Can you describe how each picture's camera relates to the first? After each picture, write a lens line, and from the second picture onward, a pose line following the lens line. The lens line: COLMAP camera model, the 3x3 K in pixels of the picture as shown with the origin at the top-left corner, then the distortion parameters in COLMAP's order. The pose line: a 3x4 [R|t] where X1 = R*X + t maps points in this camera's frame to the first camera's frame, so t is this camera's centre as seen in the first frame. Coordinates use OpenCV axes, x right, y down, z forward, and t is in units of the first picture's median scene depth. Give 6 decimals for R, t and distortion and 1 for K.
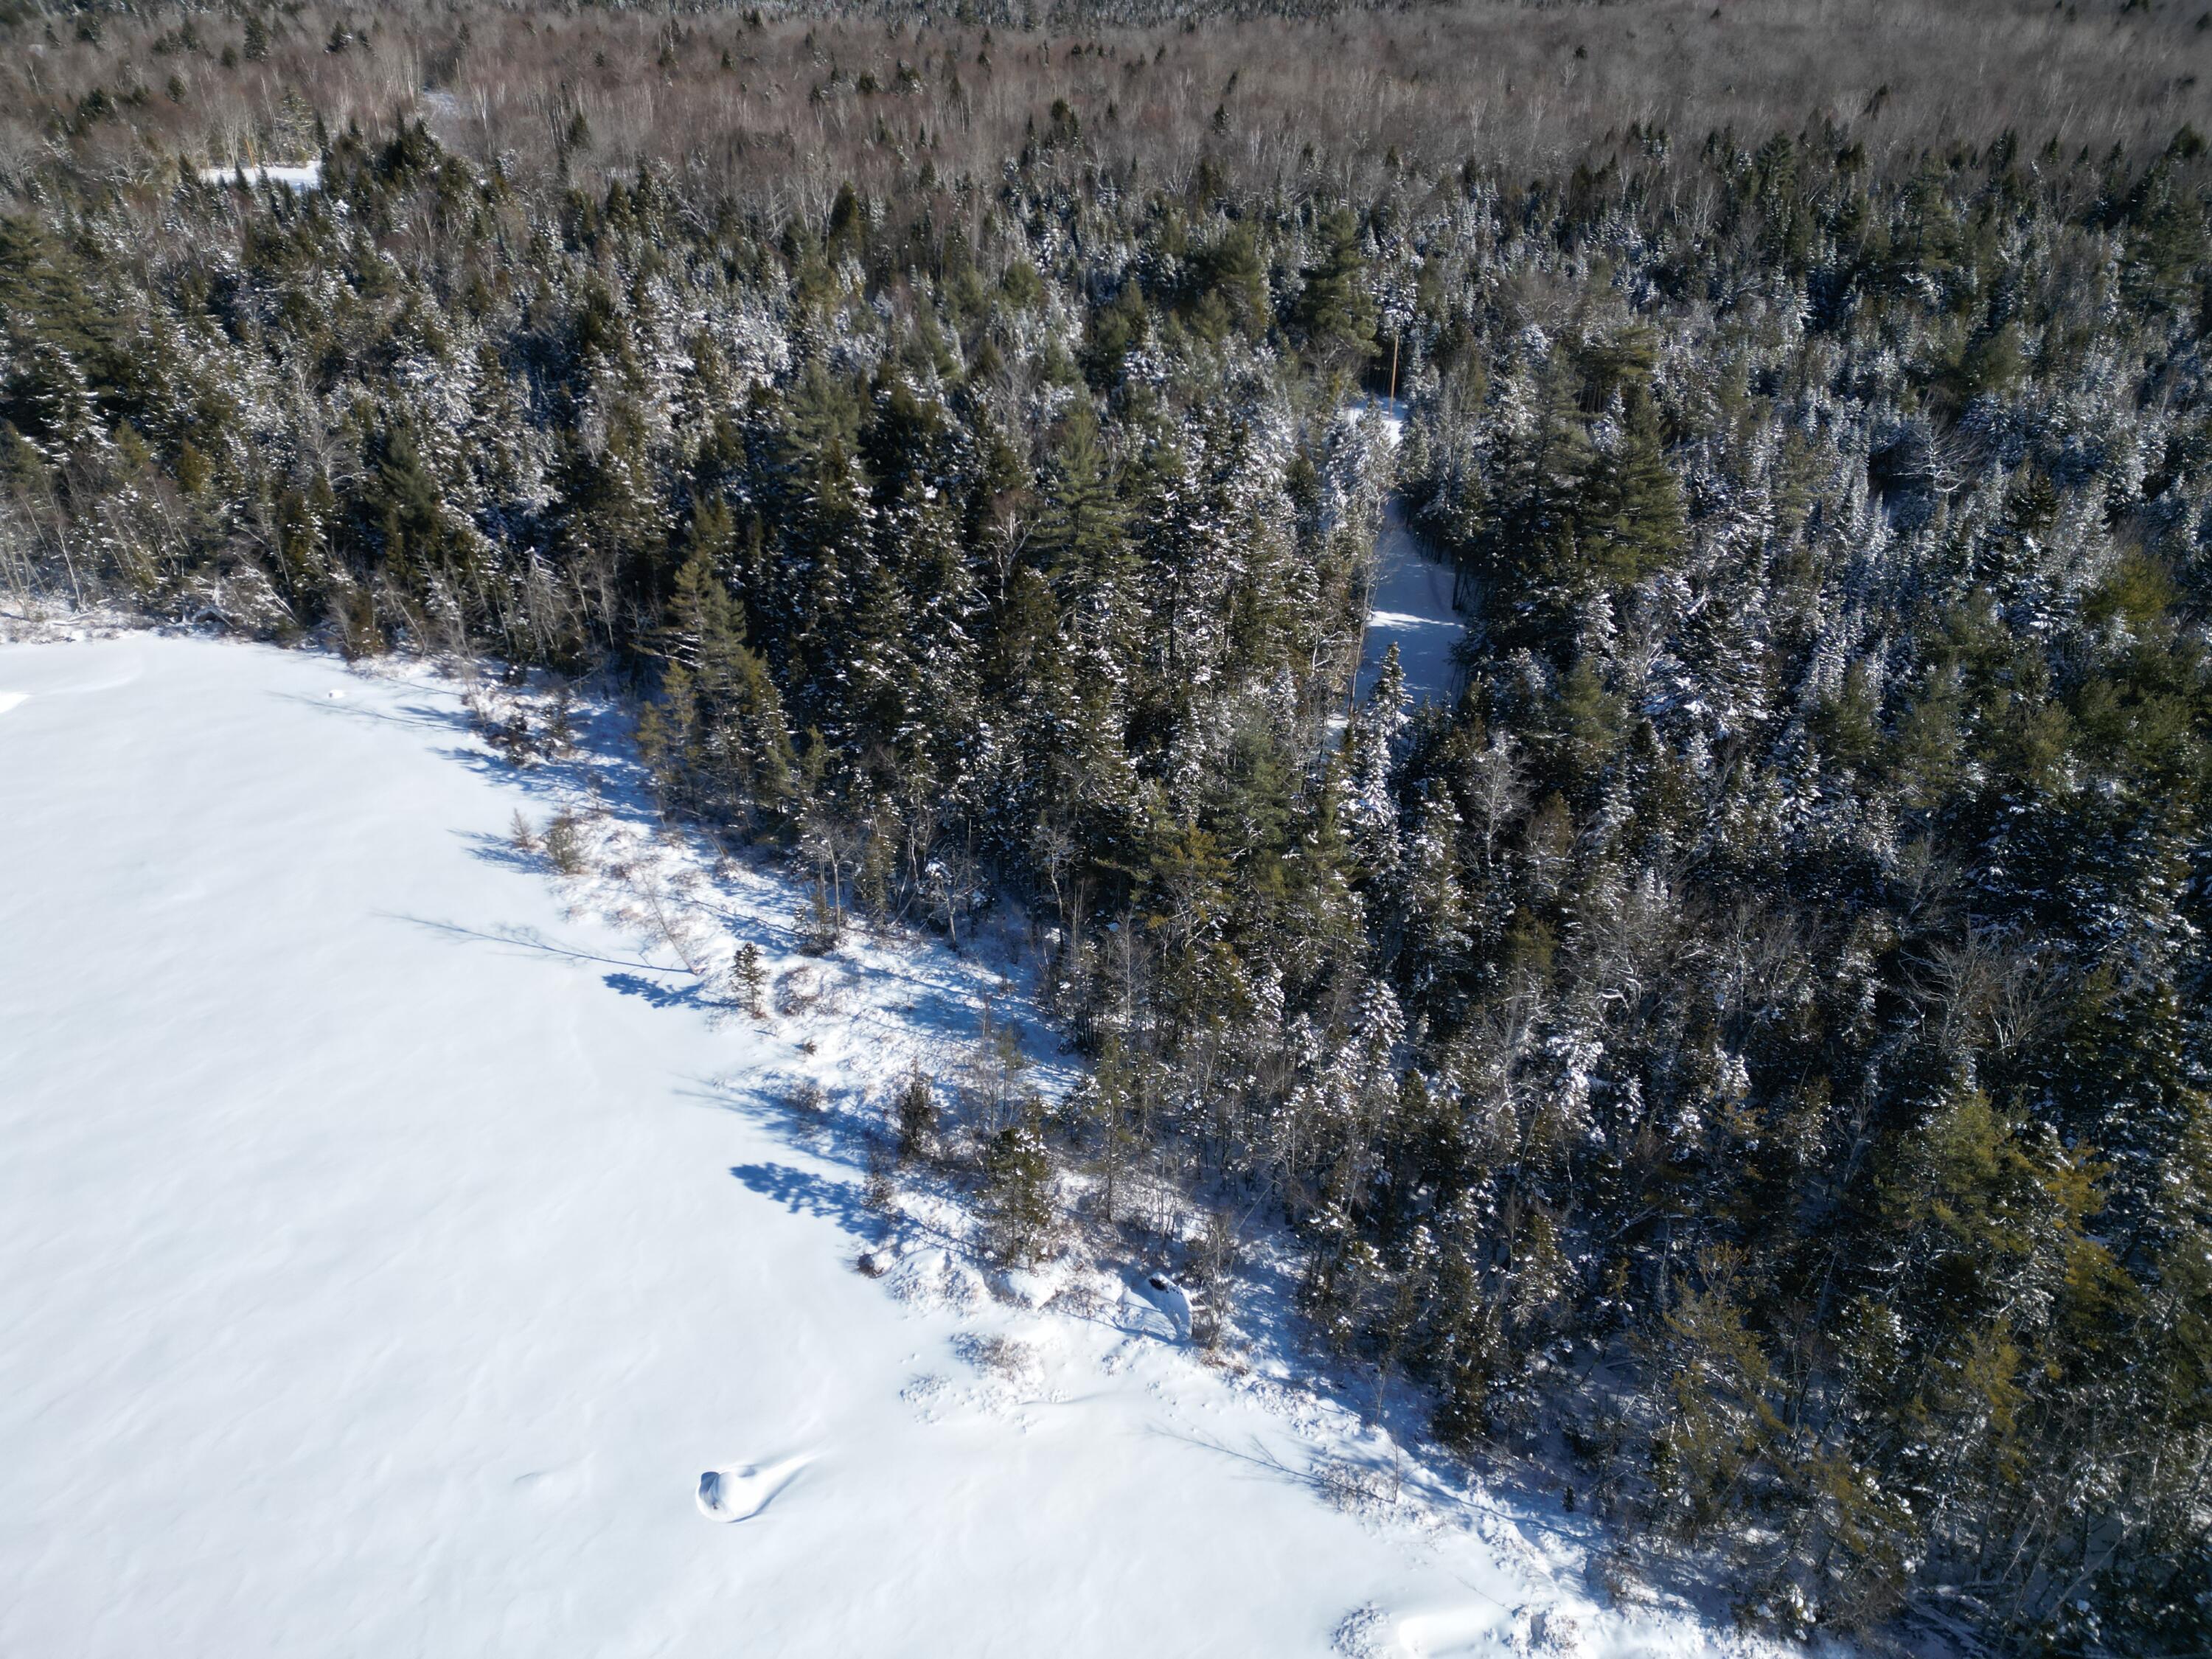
lens RADIAL K [[1512.8, 0, 1104.8], [0, 1512.8, 829.8], [0, 0, 1]] dist [0.094383, -0.096880]
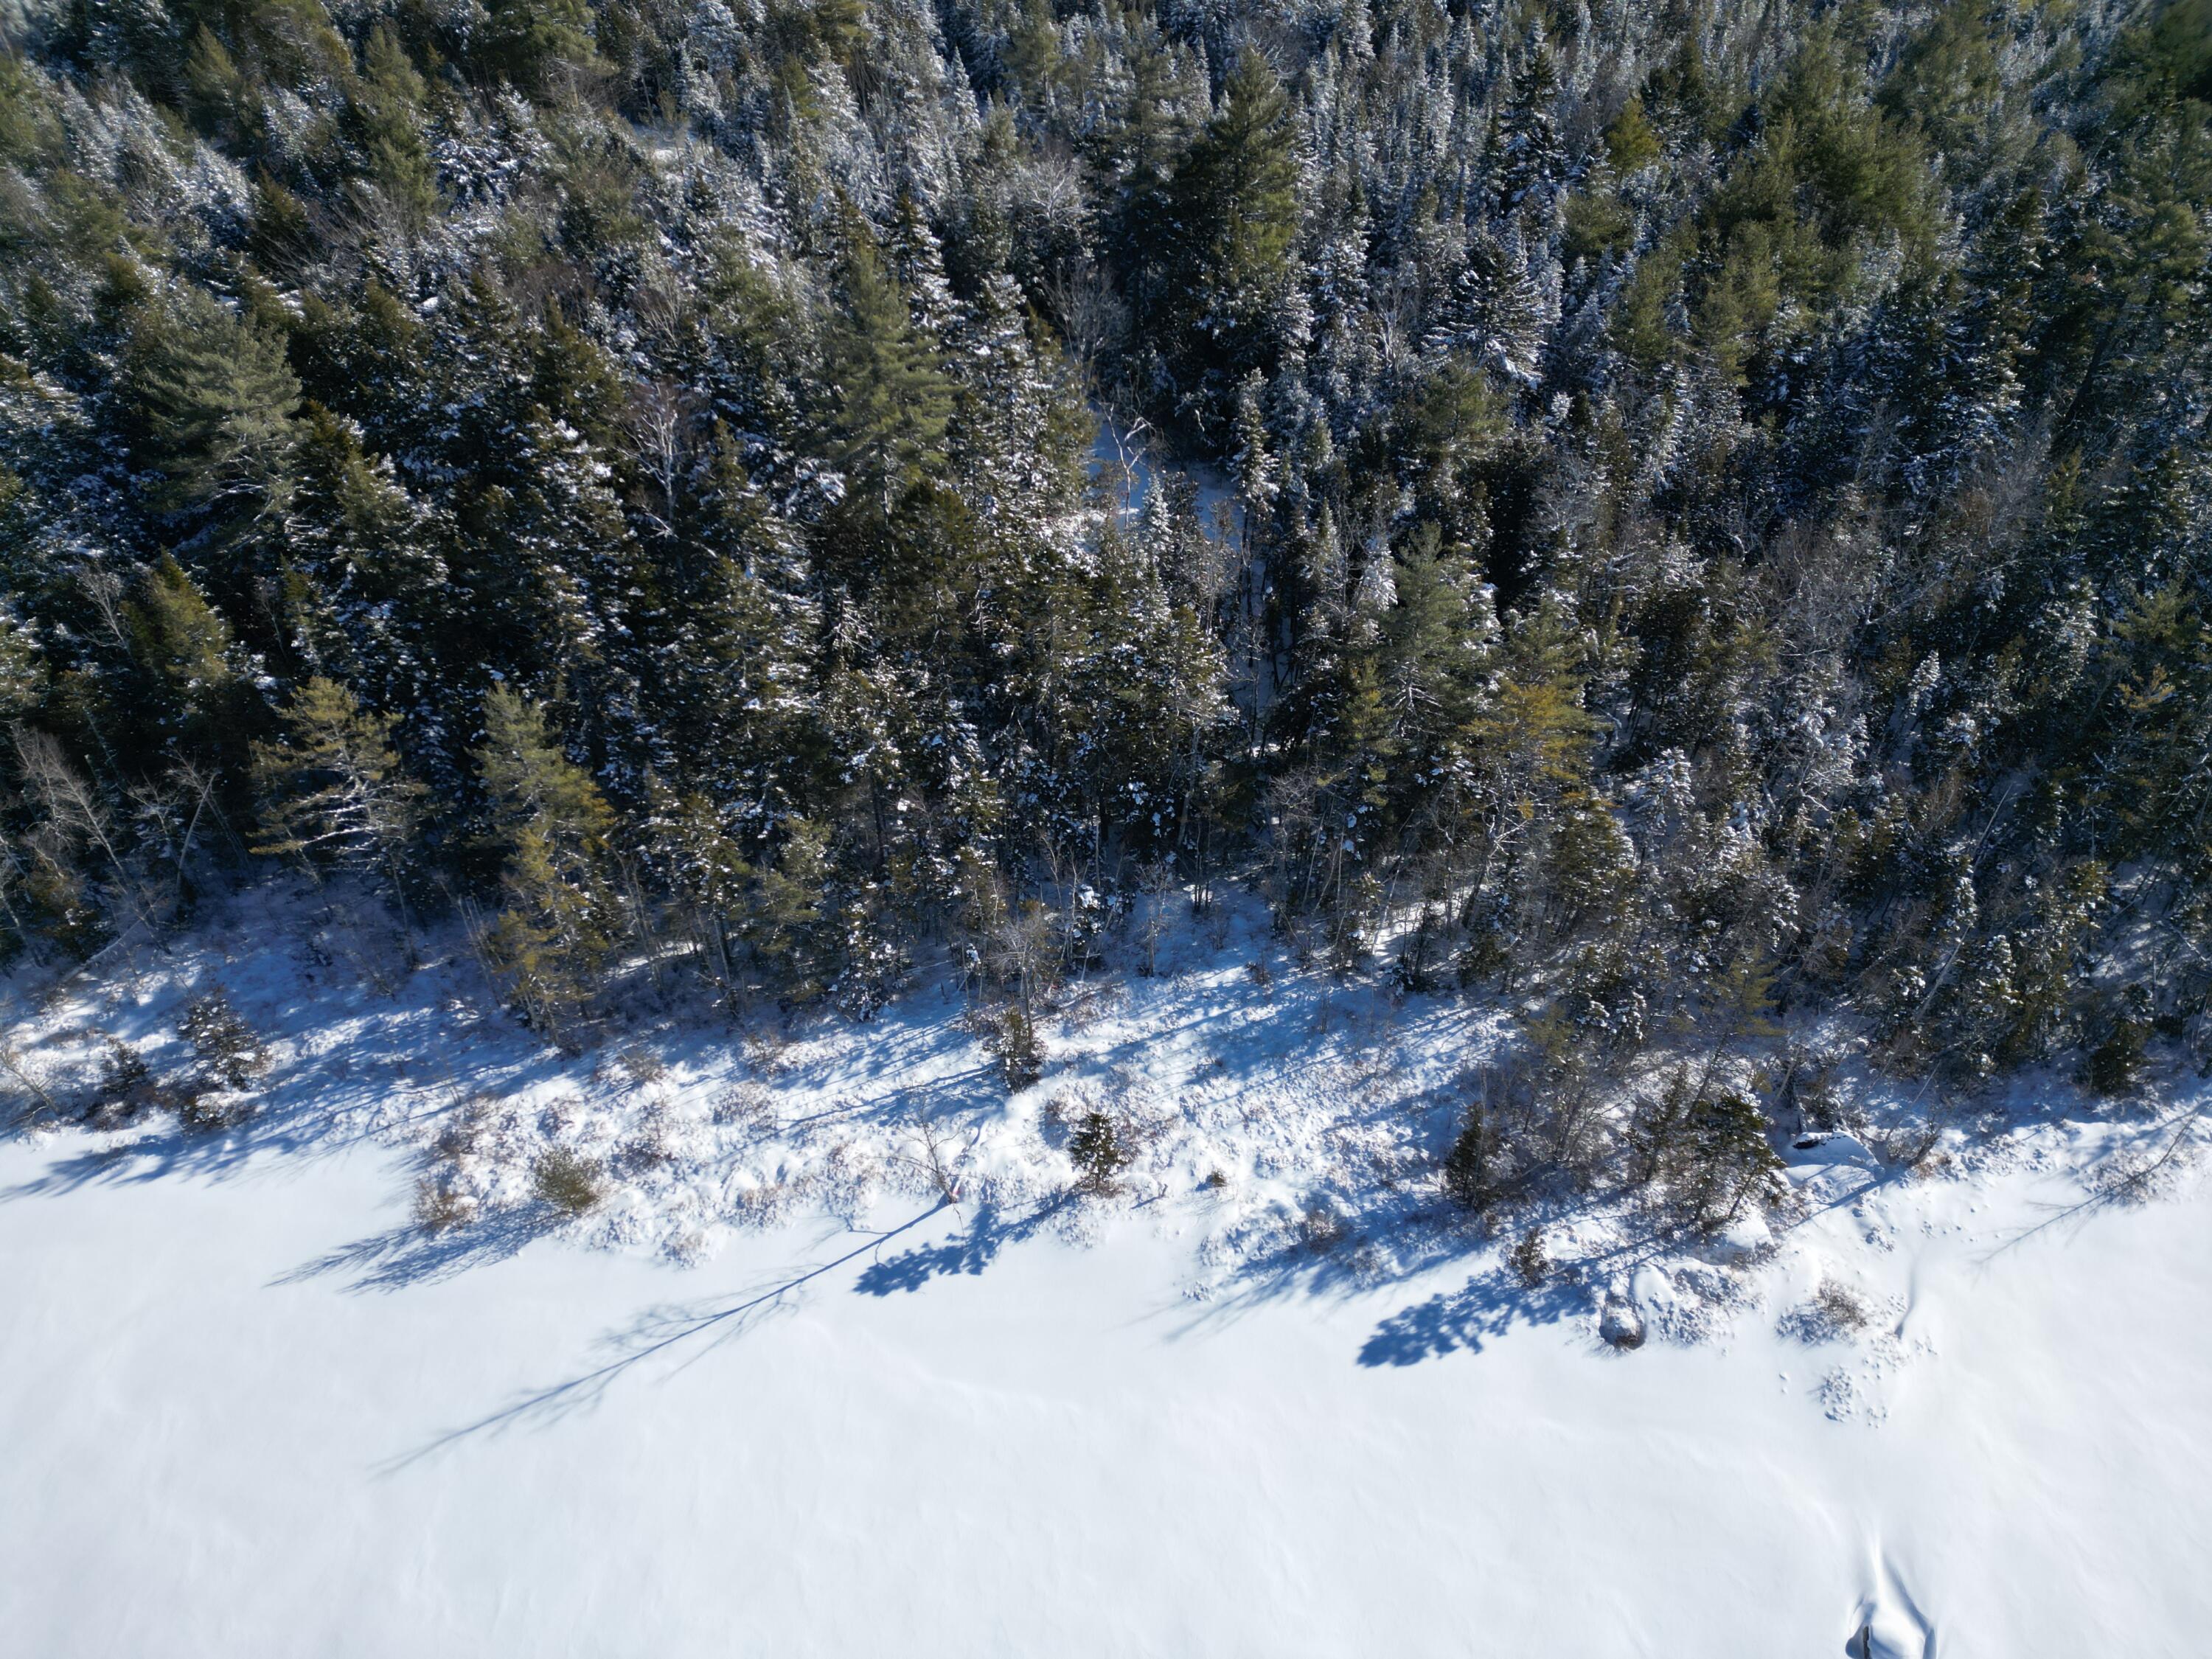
lens RADIAL K [[1512.8, 0, 1104.8], [0, 1512.8, 829.8], [0, 0, 1]] dist [0.094383, -0.096880]
pose [[0.684927, -0.489519, 0.539673, -0.416152], [0.371903, 0.871814, 0.318792, -0.202698], [-0.626549, -0.017643, 0.779182, 0.335280]]
